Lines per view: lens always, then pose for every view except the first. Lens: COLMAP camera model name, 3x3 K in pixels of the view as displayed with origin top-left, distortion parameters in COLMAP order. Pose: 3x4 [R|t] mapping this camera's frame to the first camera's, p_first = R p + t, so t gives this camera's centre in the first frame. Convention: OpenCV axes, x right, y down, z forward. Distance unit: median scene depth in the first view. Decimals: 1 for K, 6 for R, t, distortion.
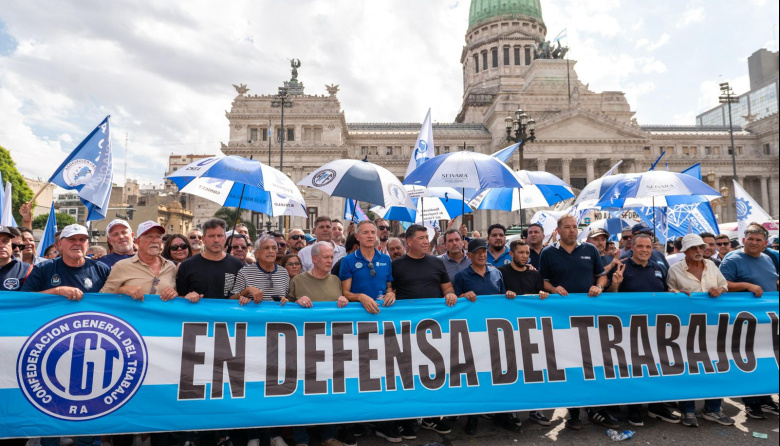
lens RADIAL K [[541.4, 0, 390.0], [0, 541.4, 223.0], [0, 0, 1]] dist [-0.006541, -0.002887]
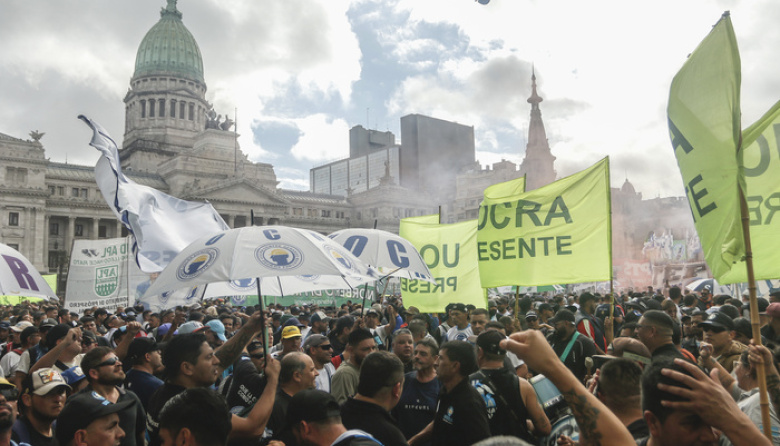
lens RADIAL K [[541.4, 0, 390.0], [0, 541.4, 223.0], [0, 0, 1]] dist [-0.006541, -0.002887]
pose [[0.778734, 0.085053, 0.621562, -0.111073], [-0.050934, 0.996068, -0.072486, -0.015104], [-0.625284, 0.024788, 0.780004, -0.150112]]
